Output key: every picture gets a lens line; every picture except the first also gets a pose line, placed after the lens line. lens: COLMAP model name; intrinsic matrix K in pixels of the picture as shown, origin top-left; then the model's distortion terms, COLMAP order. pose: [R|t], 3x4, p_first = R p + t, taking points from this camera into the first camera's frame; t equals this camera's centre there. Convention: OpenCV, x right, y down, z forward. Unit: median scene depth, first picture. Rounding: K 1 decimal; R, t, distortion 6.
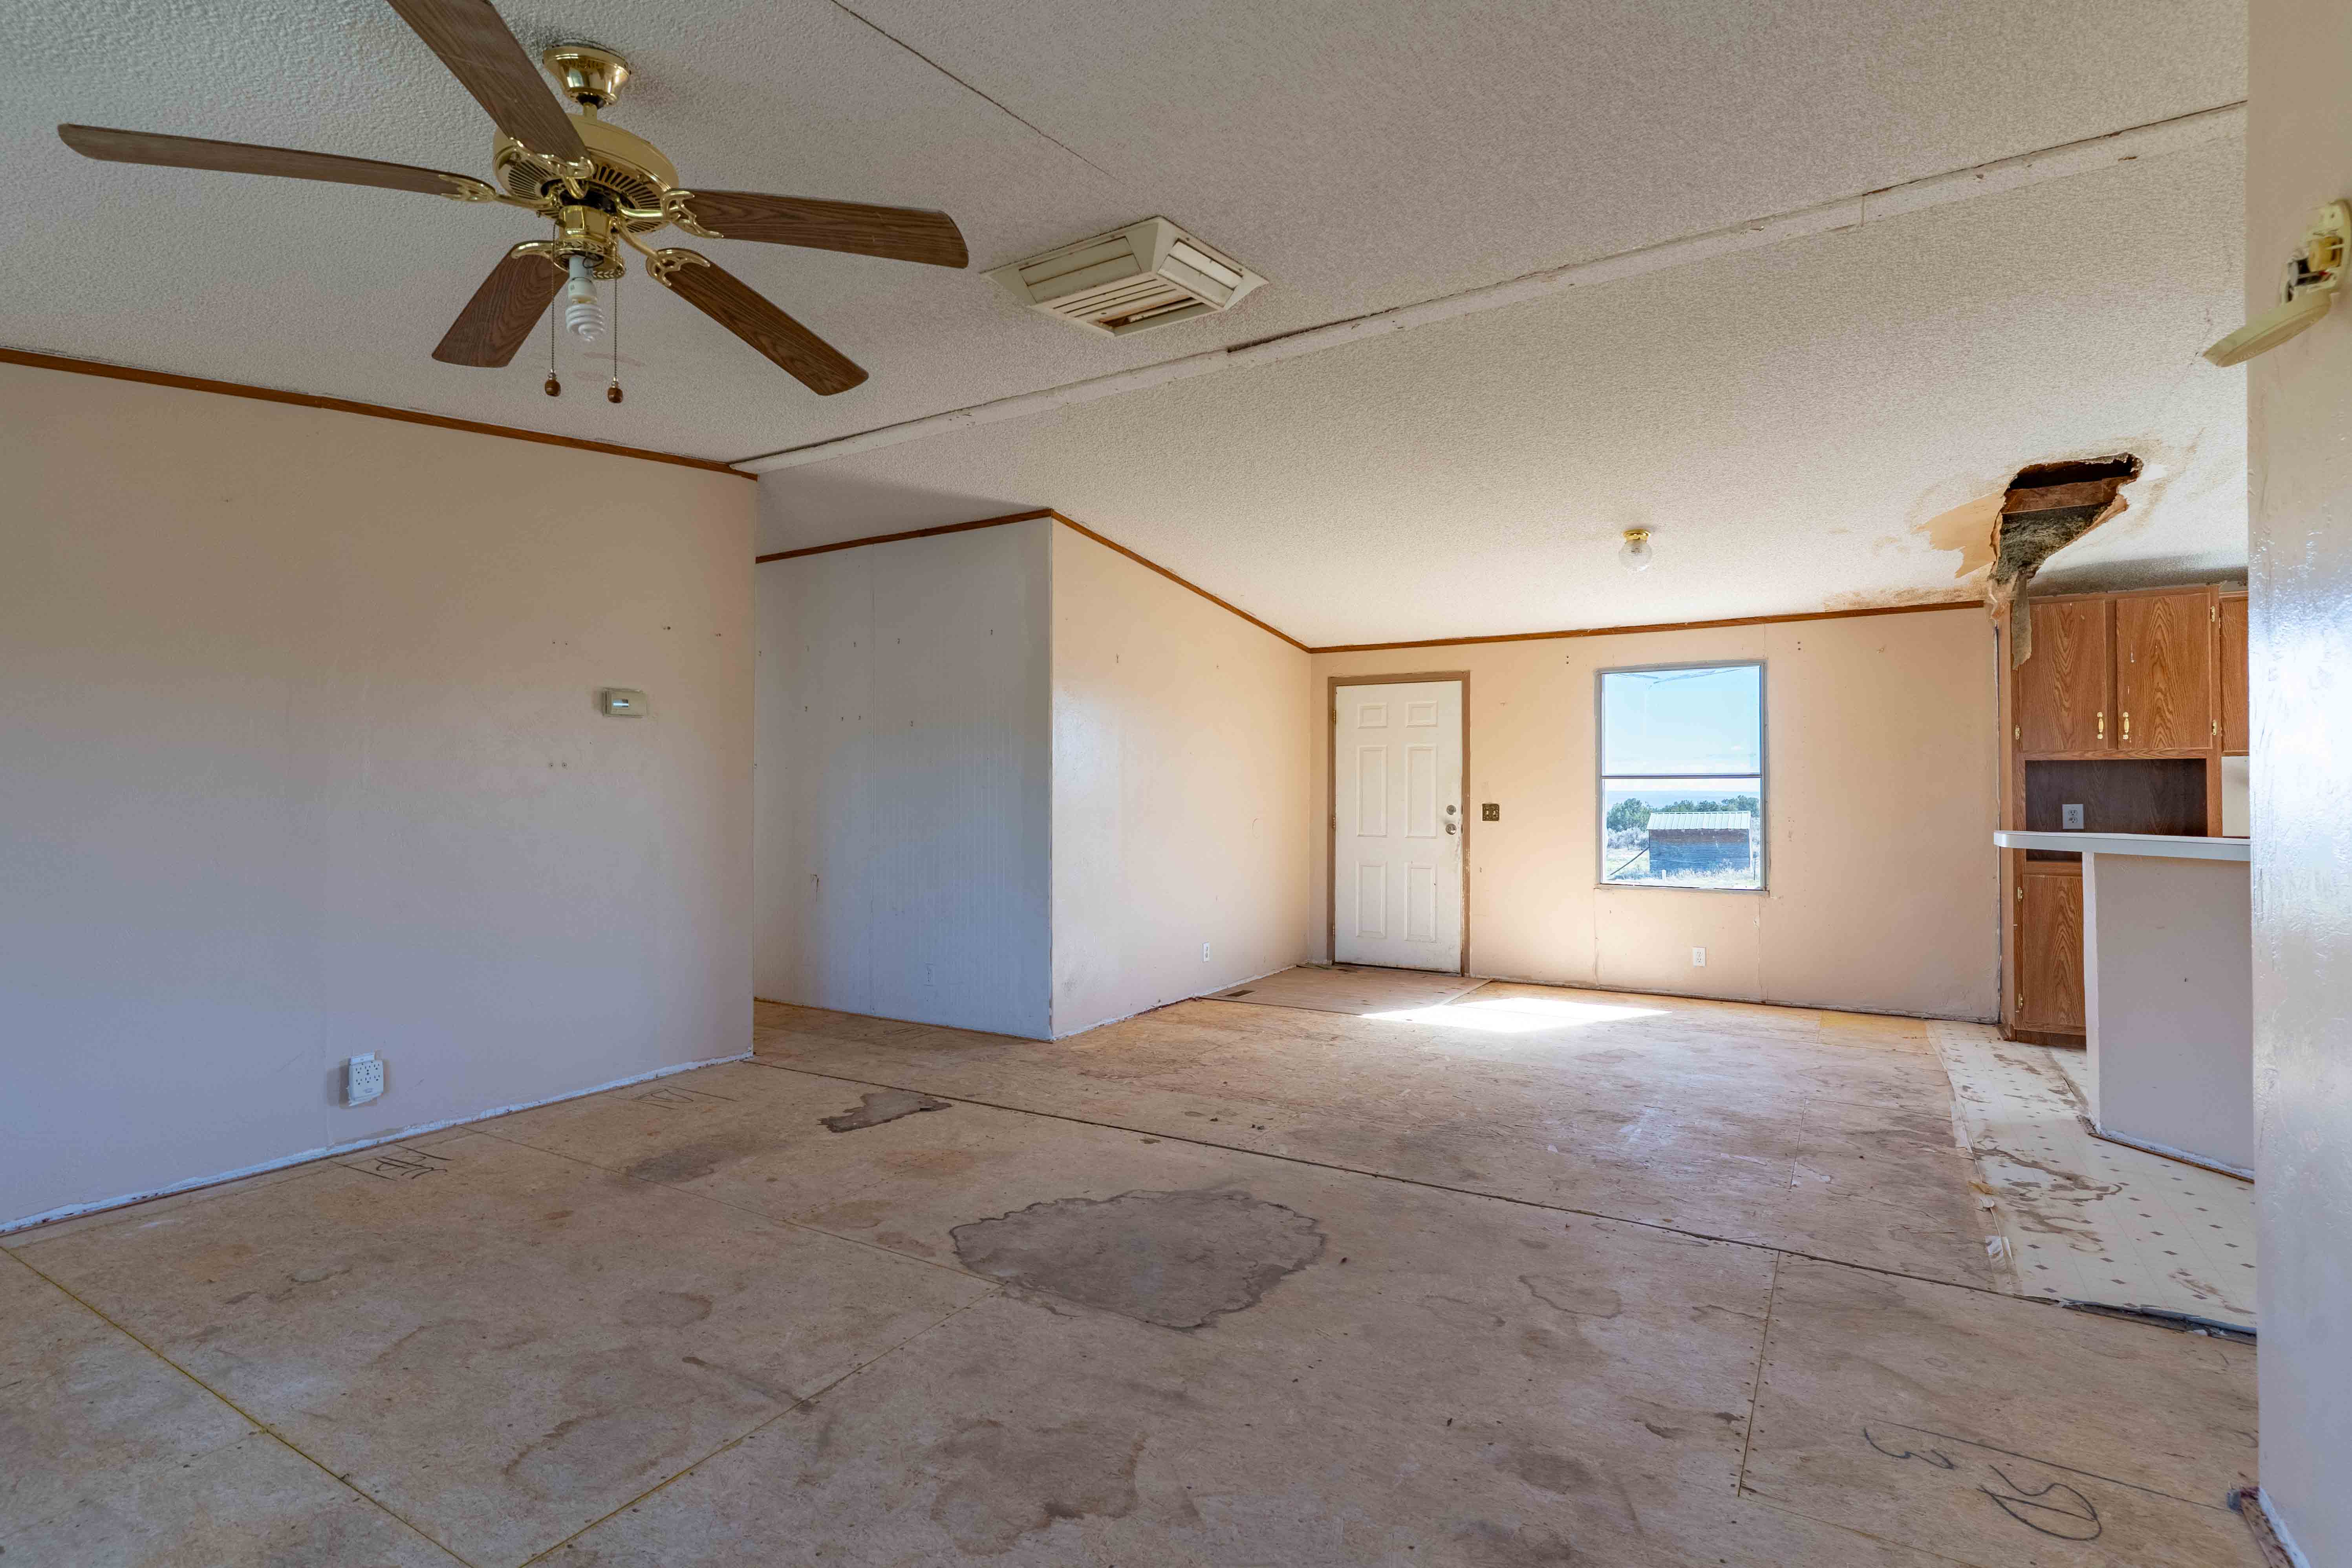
lens RADIAL K [[1118.6, 0, 1177.5], [0, 1118.6, 790.3], [0, 0, 1]] dist [-0.001475, 0.000303]
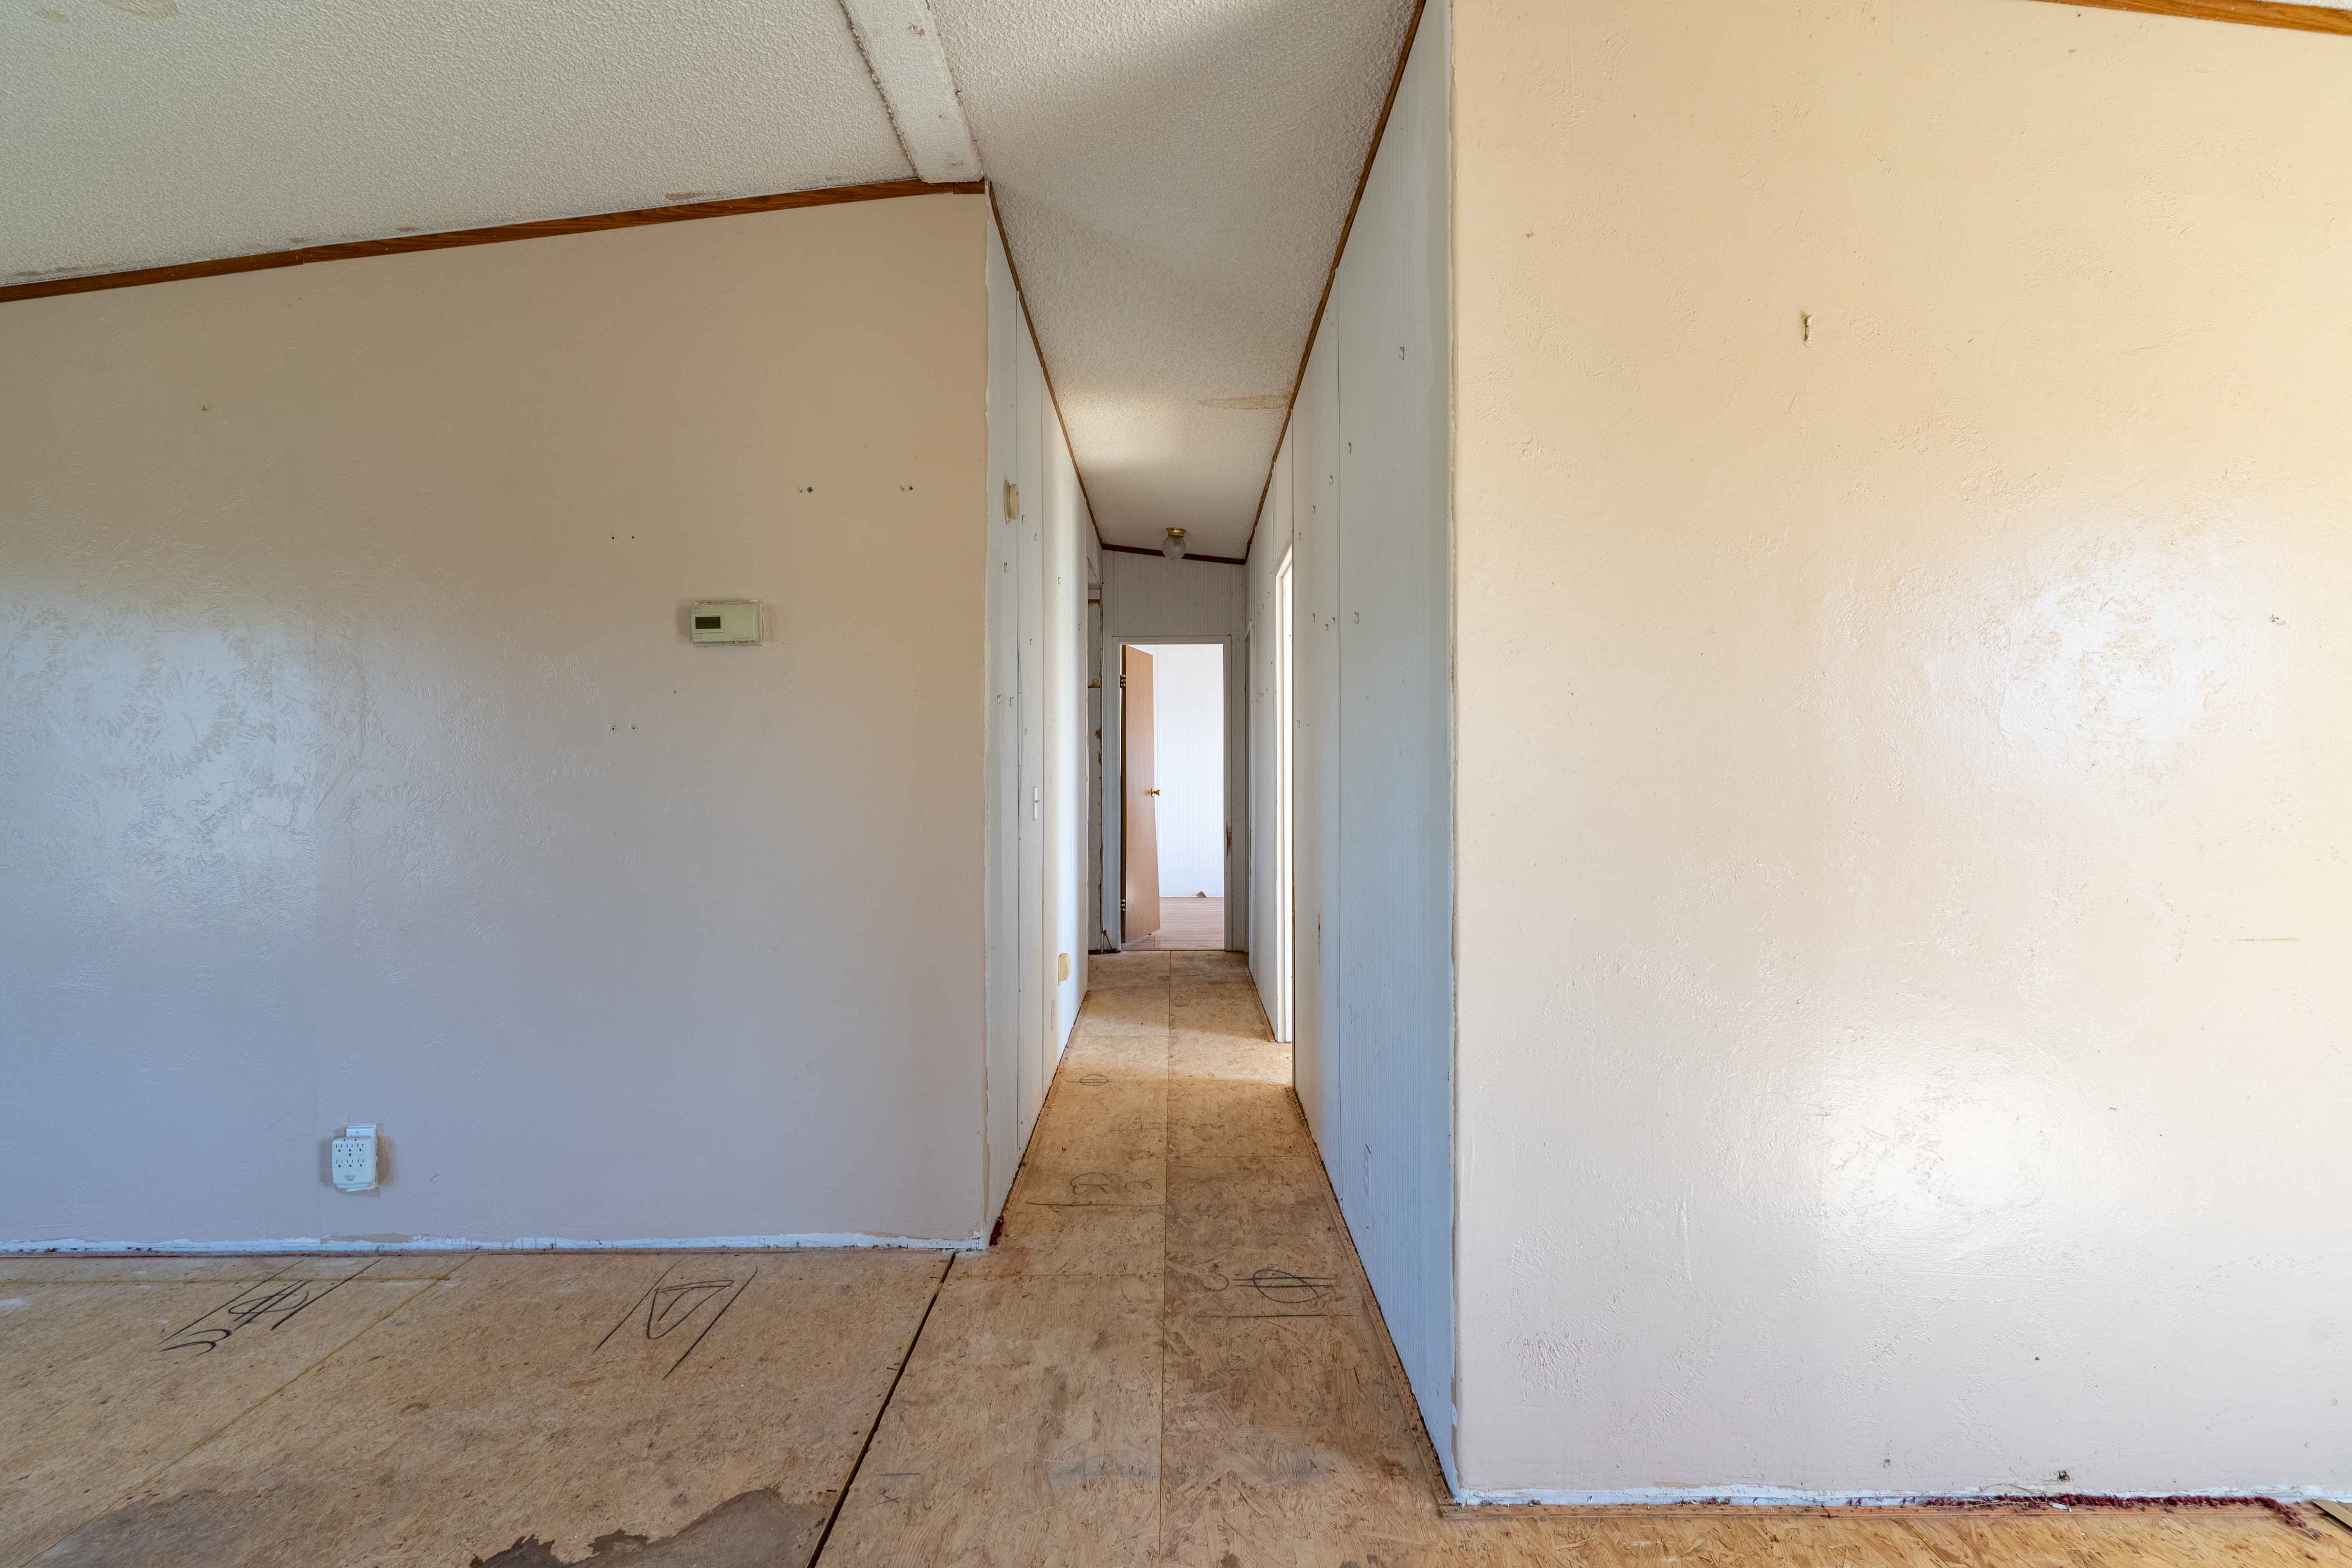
lens RADIAL K [[1131.1, 0, 1174.3], [0, 1131.1, 750.7], [0, 0, 1]] dist [0.002384, 0.000178]
pose [[0.523704, -0.014339, -0.851780, 0.193472], [0.005409, 0.999894, -0.013506, 0.002812], [0.851883, 0.002466, 0.523726, 1.069212]]
